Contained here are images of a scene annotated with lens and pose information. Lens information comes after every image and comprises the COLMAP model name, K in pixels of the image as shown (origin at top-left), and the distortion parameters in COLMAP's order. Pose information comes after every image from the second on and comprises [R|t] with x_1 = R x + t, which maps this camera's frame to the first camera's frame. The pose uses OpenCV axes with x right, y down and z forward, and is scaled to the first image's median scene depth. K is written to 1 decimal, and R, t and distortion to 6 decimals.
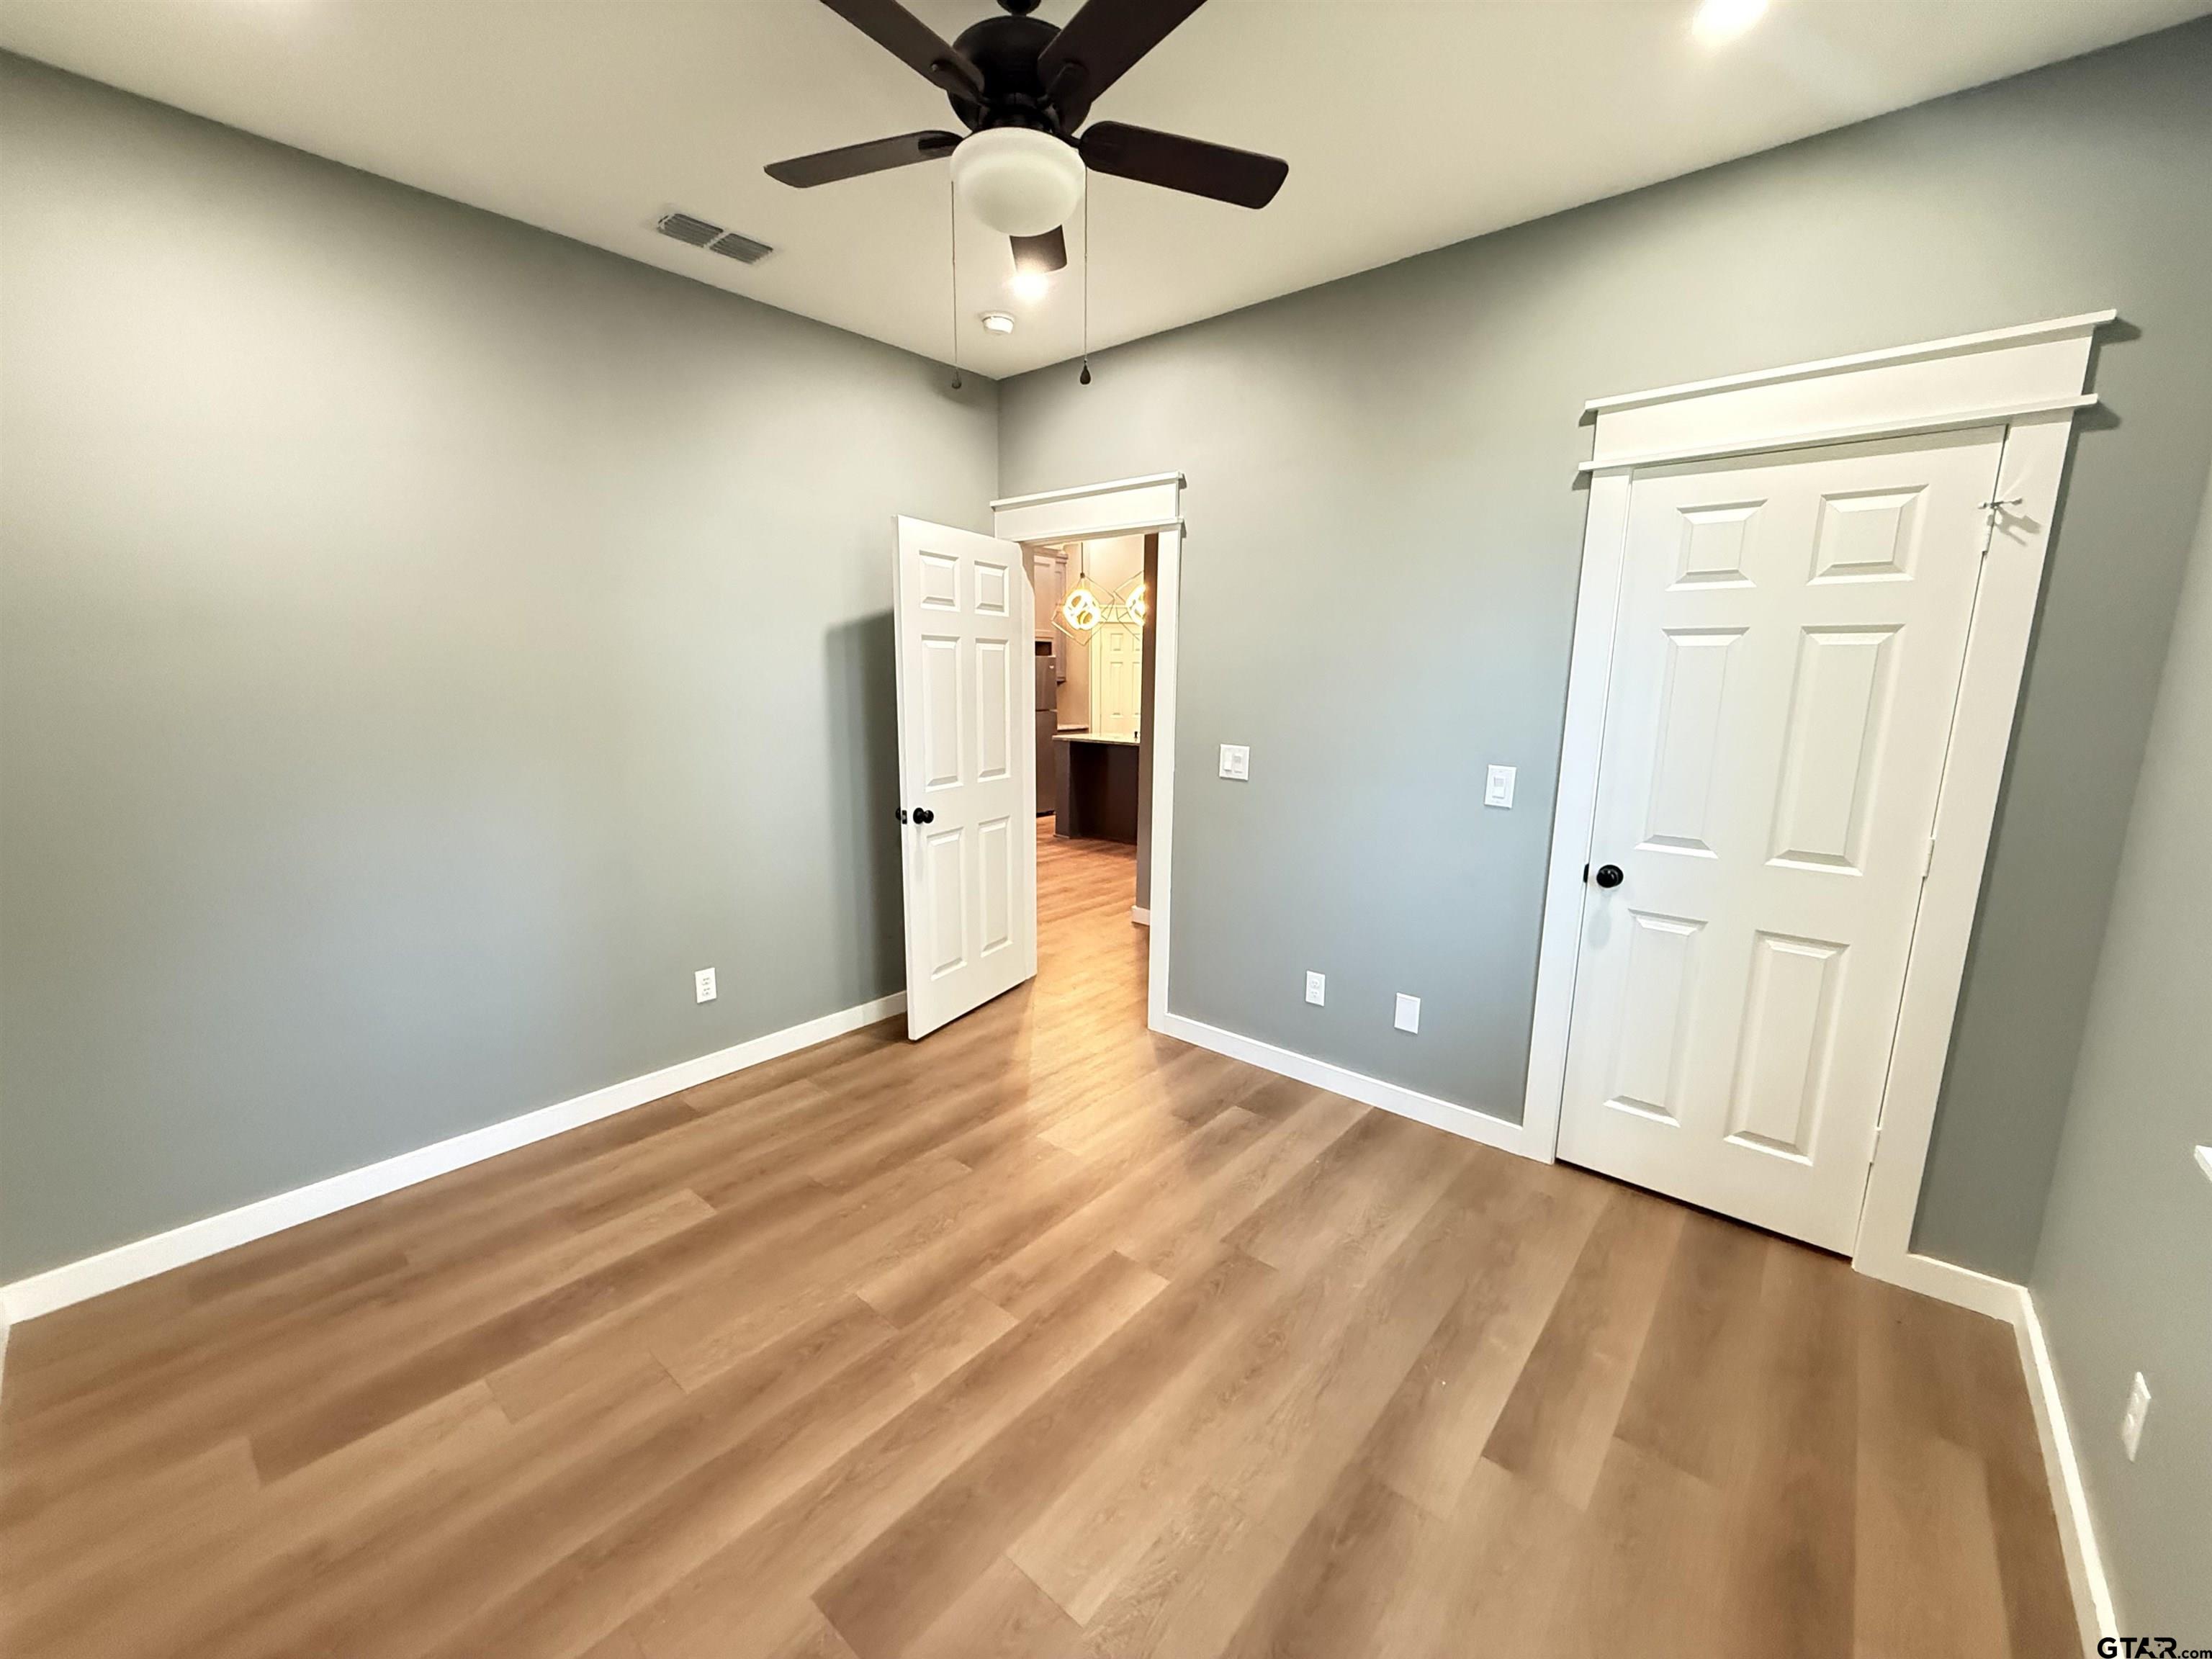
lens RADIAL K [[879.2, 0, 1100.1], [0, 879.2, 829.4], [0, 0, 1]] dist [-0.000771, -0.000288]
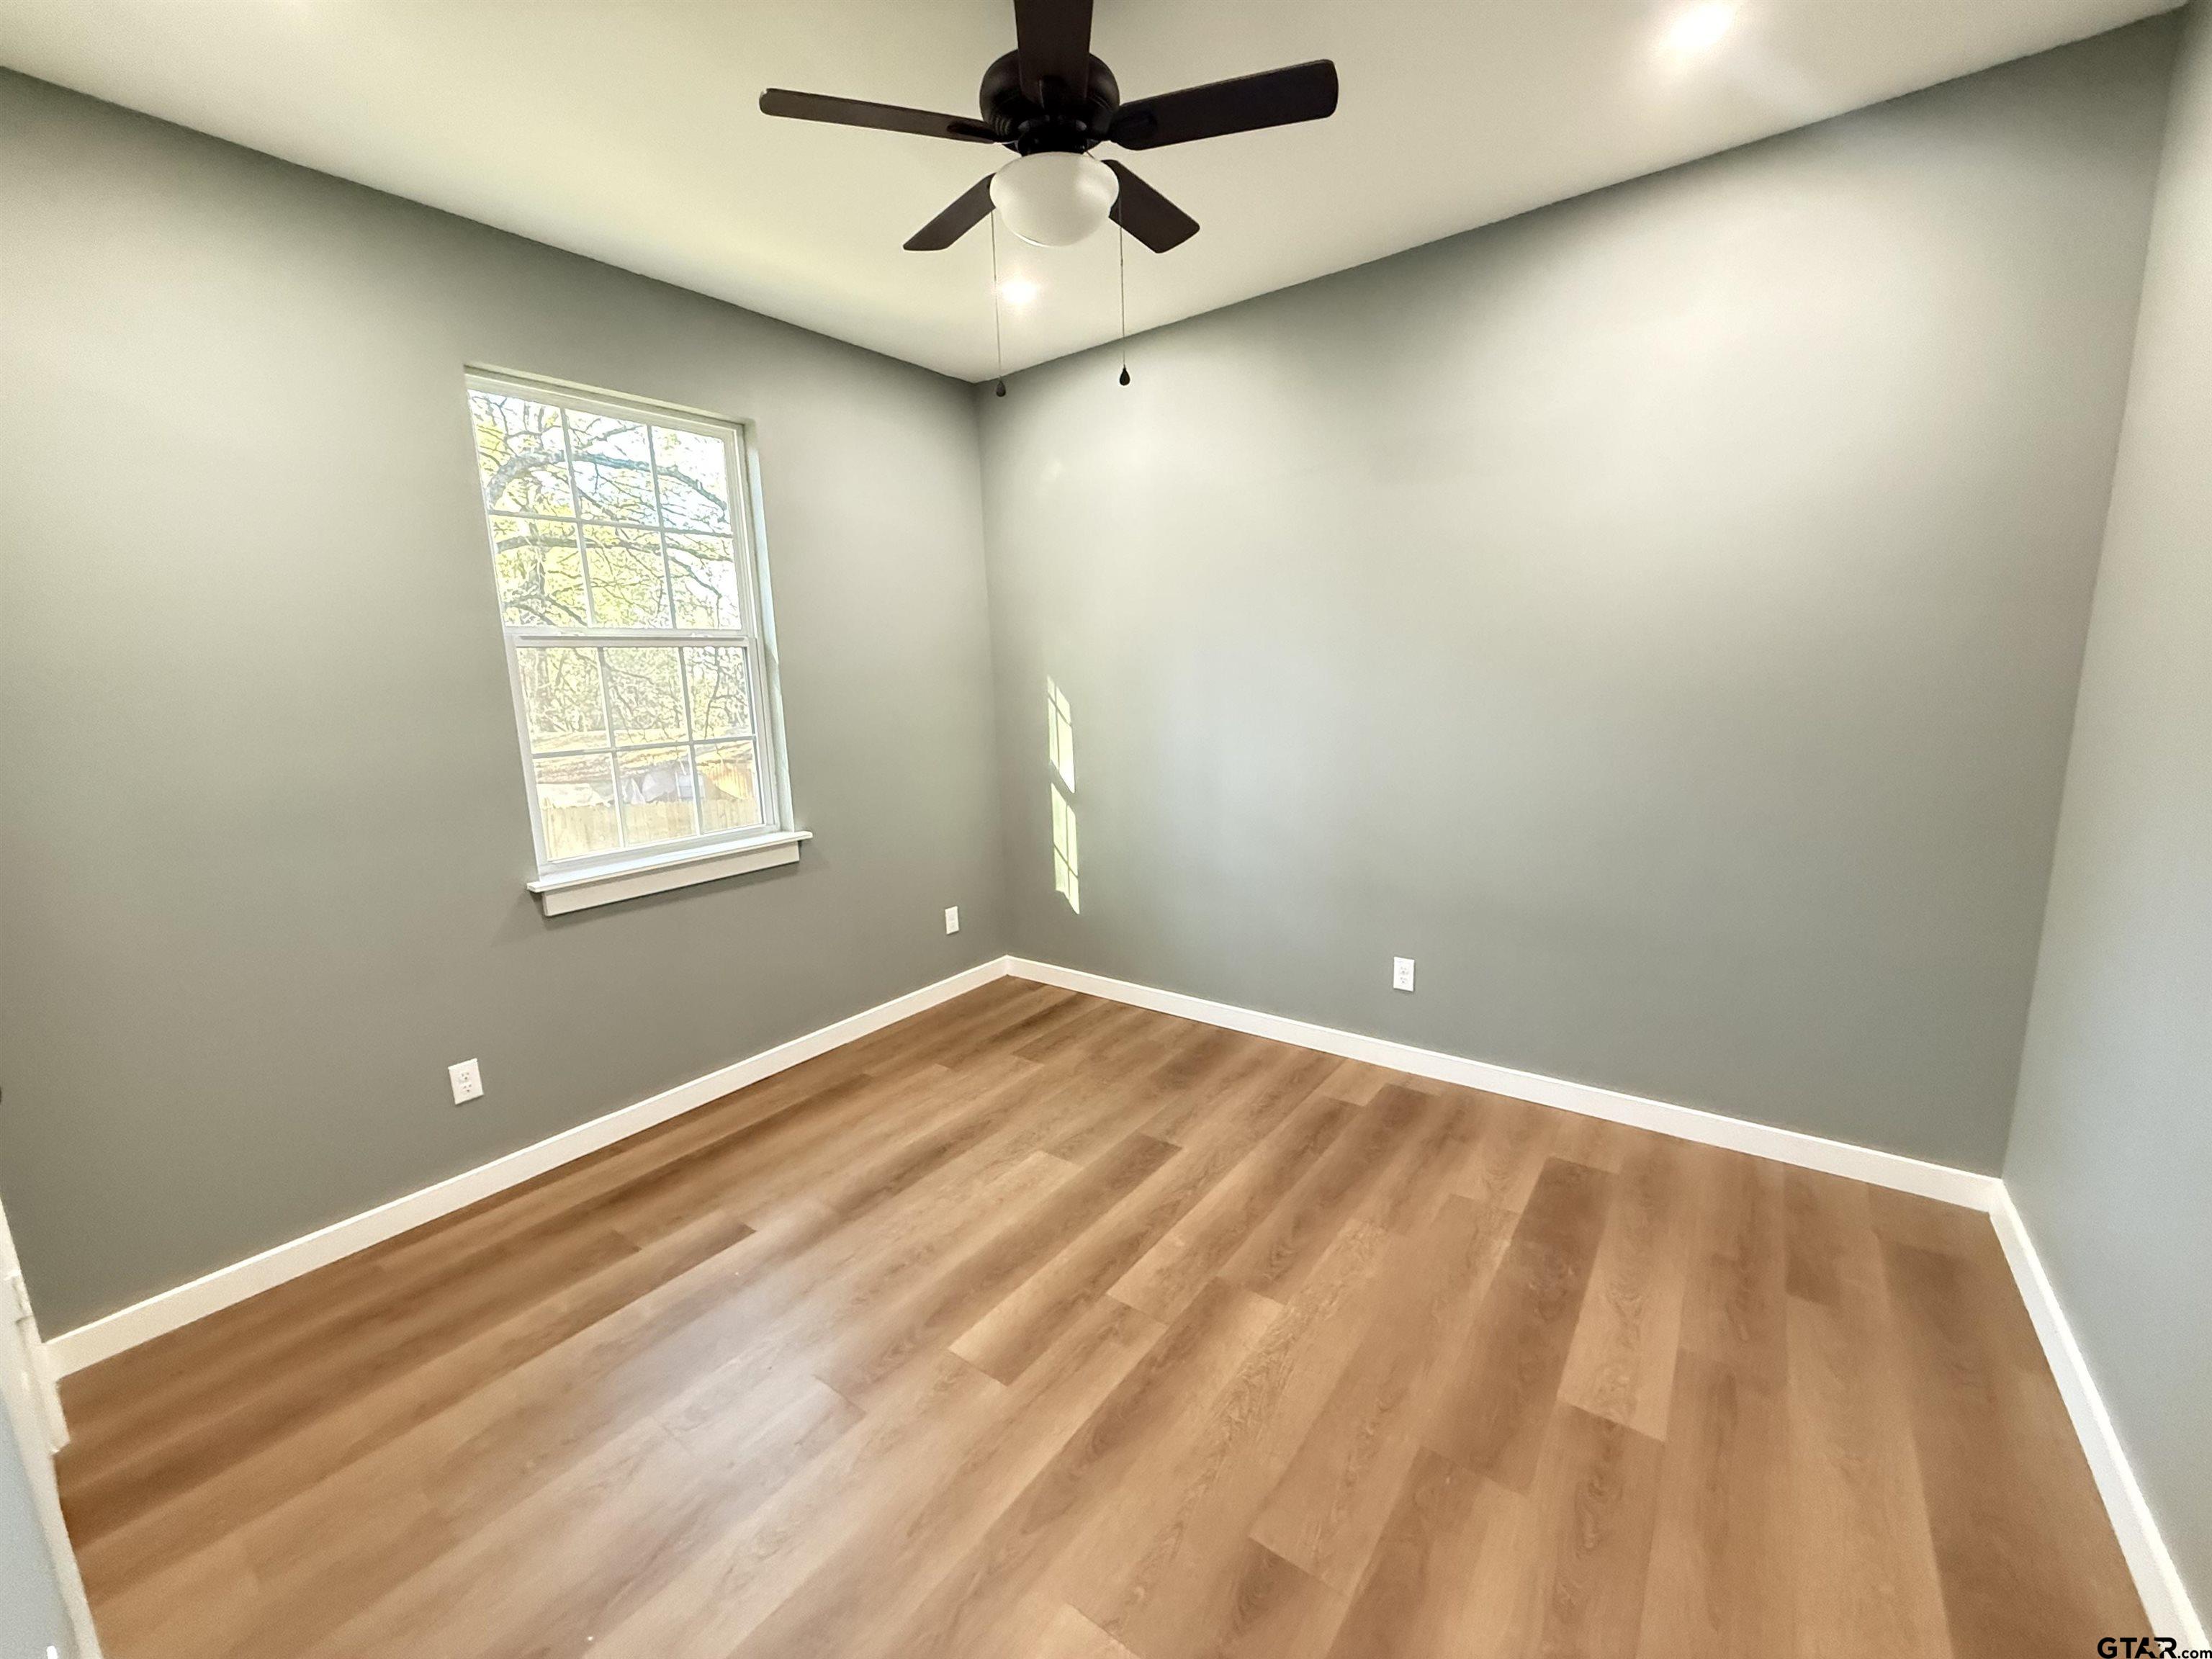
lens RADIAL K [[879.2, 0, 1100.1], [0, 879.2, 829.4], [0, 0, 1]] dist [-0.000771, -0.000288]
pose [[-0.997283, 0.037917, -0.063151, -0.039491], [0.013745, 0.938073, 0.346164, -0.298926], [0.072366, 0.344356, -0.936046, 1.746989]]
